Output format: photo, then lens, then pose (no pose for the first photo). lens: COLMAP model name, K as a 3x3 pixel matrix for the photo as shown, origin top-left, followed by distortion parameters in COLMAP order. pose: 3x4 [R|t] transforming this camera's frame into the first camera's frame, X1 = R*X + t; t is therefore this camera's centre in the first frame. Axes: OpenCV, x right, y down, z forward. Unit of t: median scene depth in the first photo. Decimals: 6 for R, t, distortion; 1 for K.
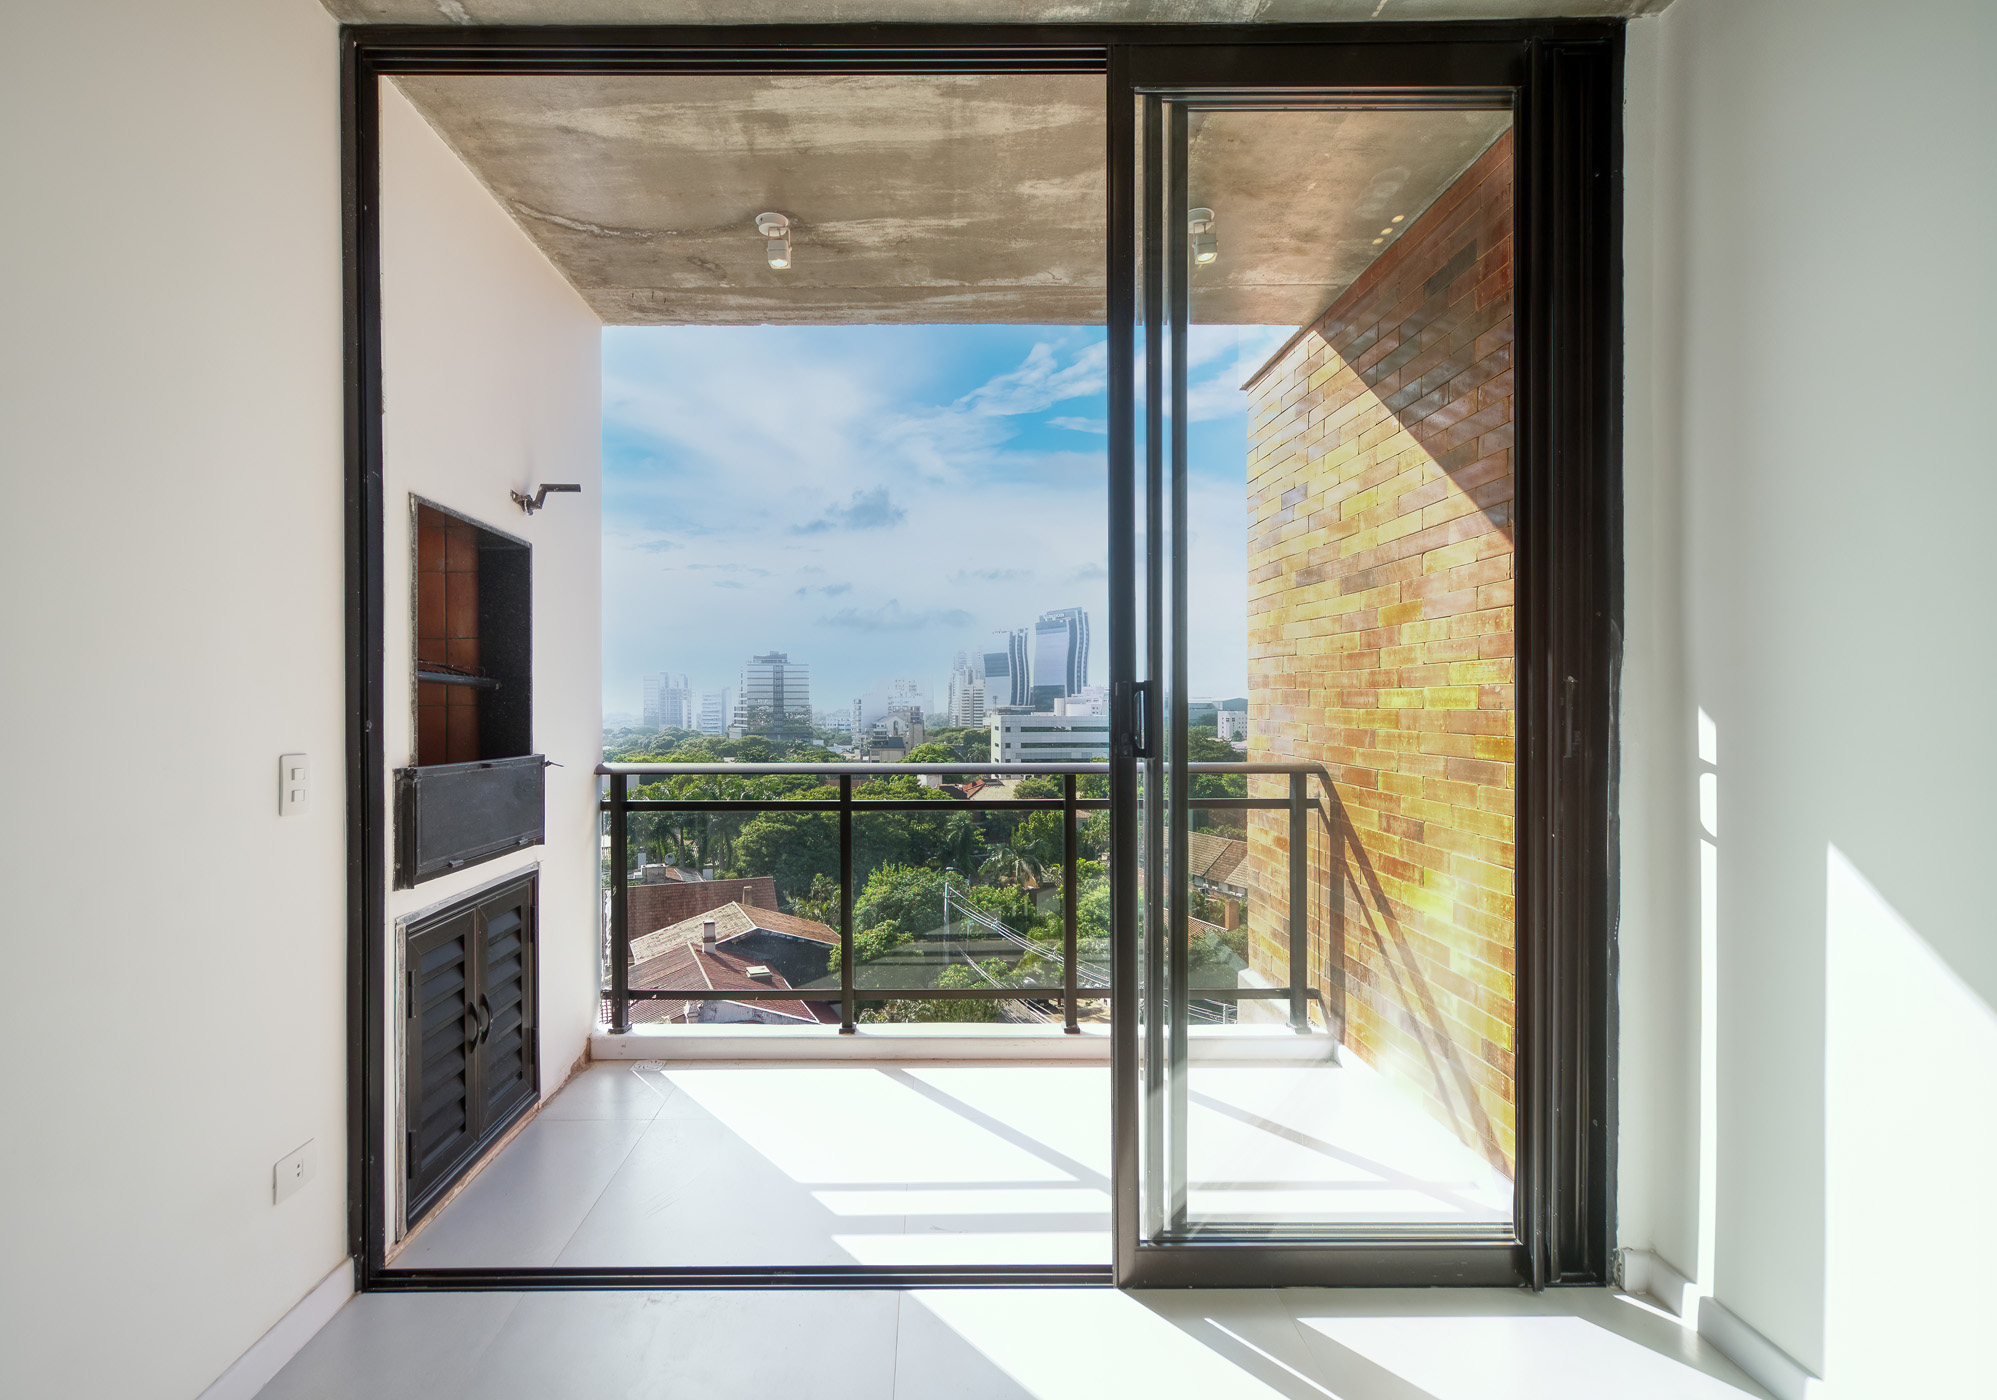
lens RADIAL K [[888.6, 0, 933.3], [0, 888.6, 705.6], [0, 0, 1]] dist [0.001890, 0.000420]
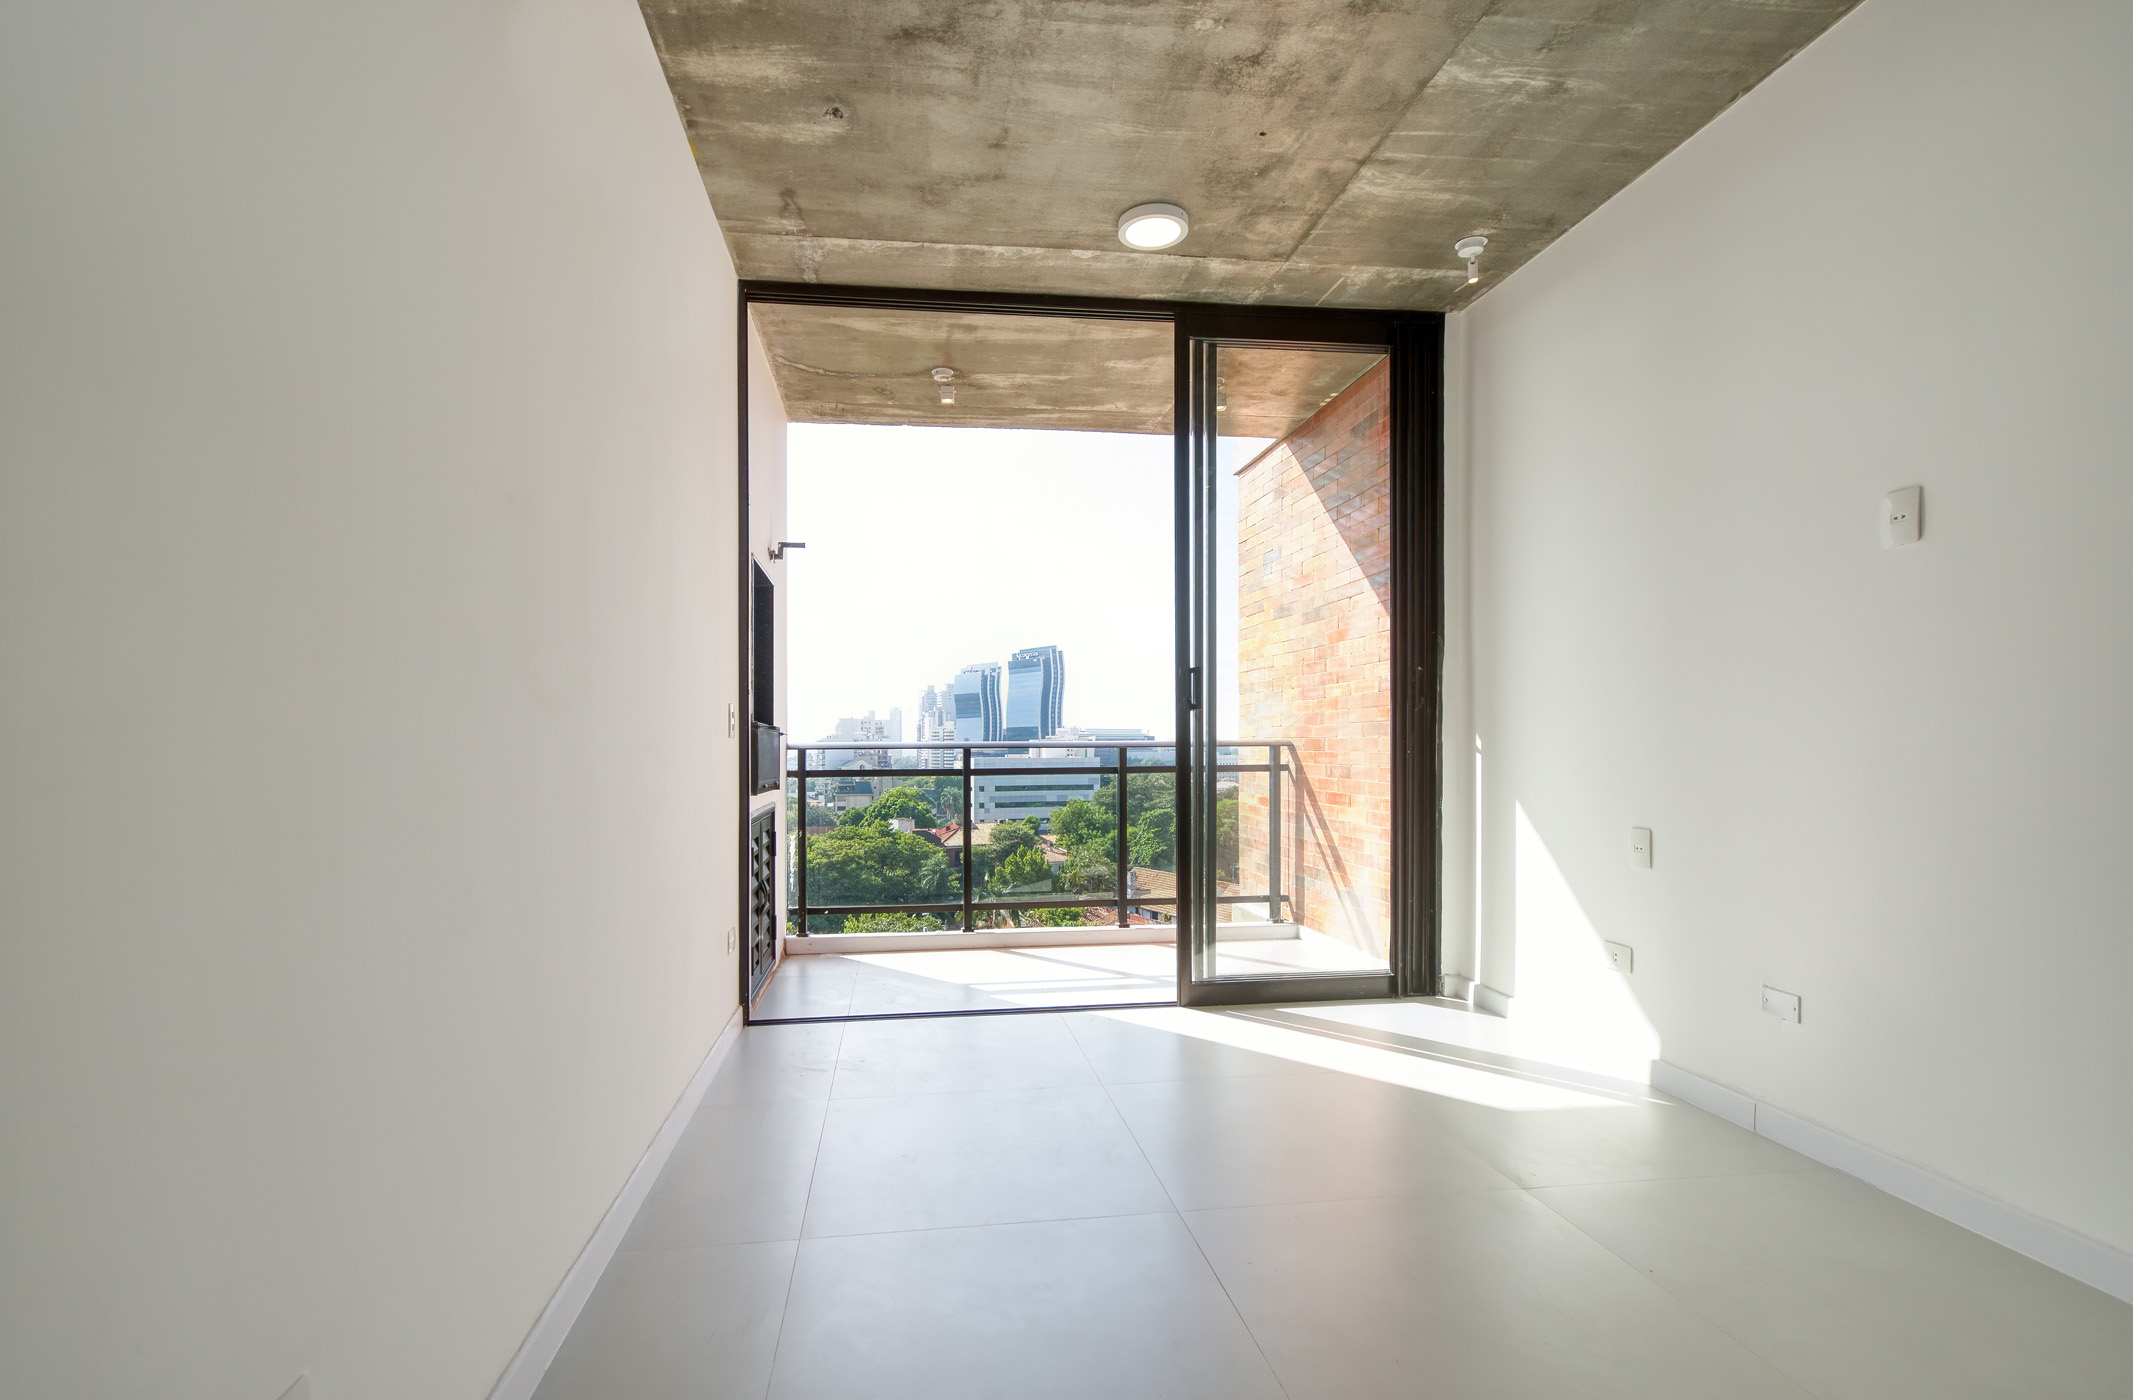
lens RADIAL K [[942.5, 0, 1004.6], [0, 942.5, 764.4], [0, 0, 1]] dist [-0.003452, -0.000541]
pose [[0.993502, -0.006344, 0.113637, -0.227955], [0.004609, 0.999869, 0.015523, 0.086842], [-0.113721, -0.014899, 0.993401, -0.537777]]
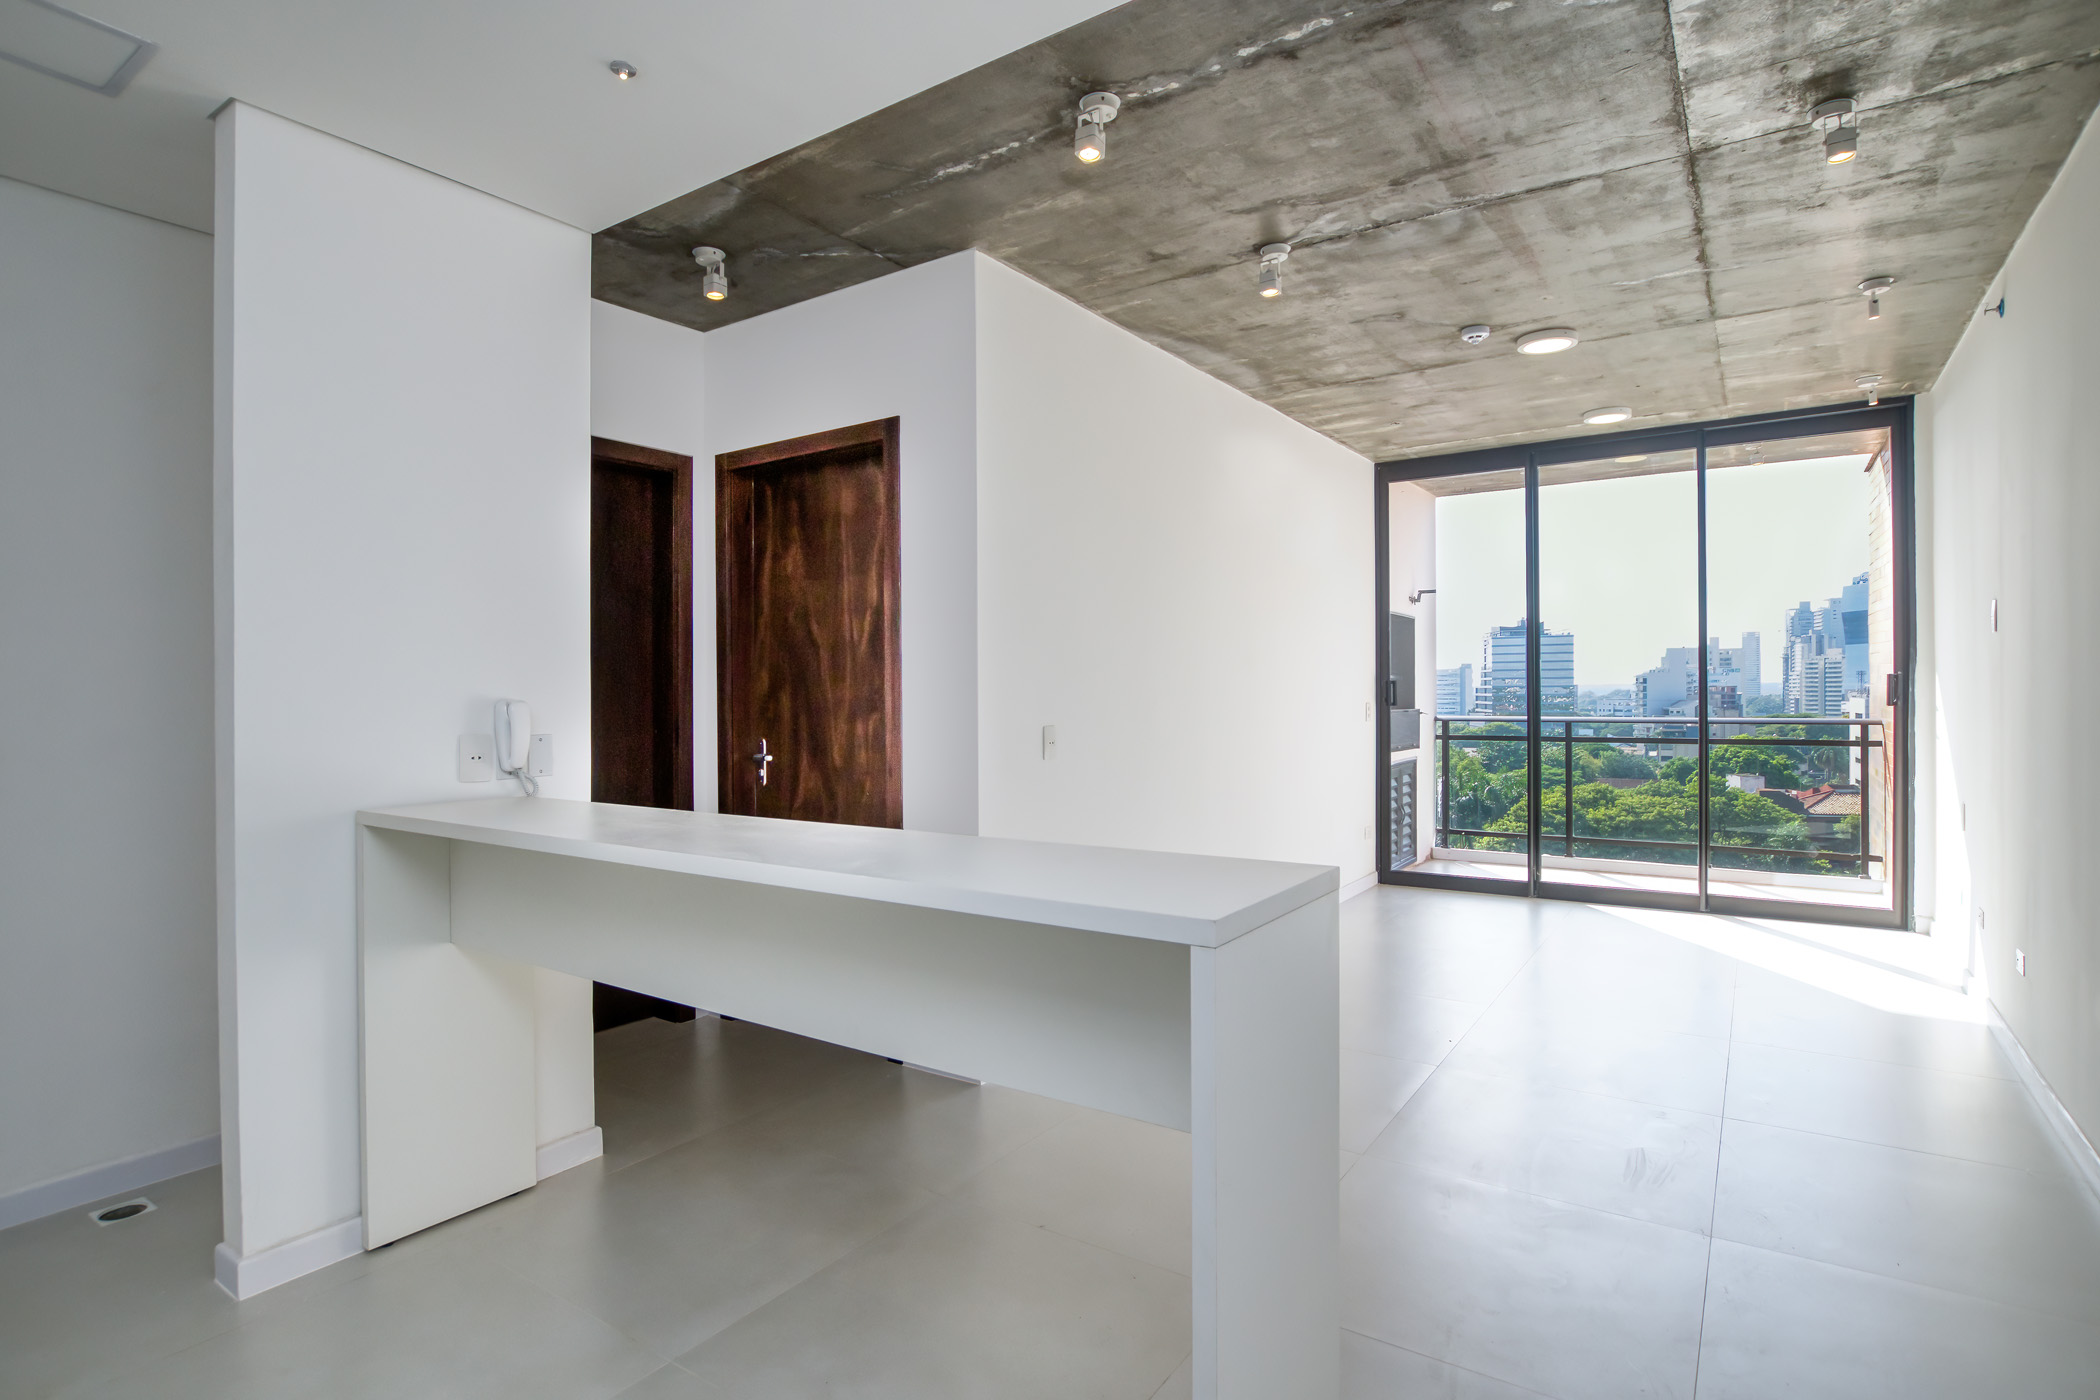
lens RADIAL K [[1032.9, 0, 1043.0], [0, 1032.9, 699.5], [0, 0, 1]] dist [-0.027230, -0.000853]
pose [[0.815272, -0.000603, -0.579078, 0.281472], [0.007264, 0.999931, 0.009186, 0.000383], [0.579033, -0.011696, 0.815220, -1.590678]]
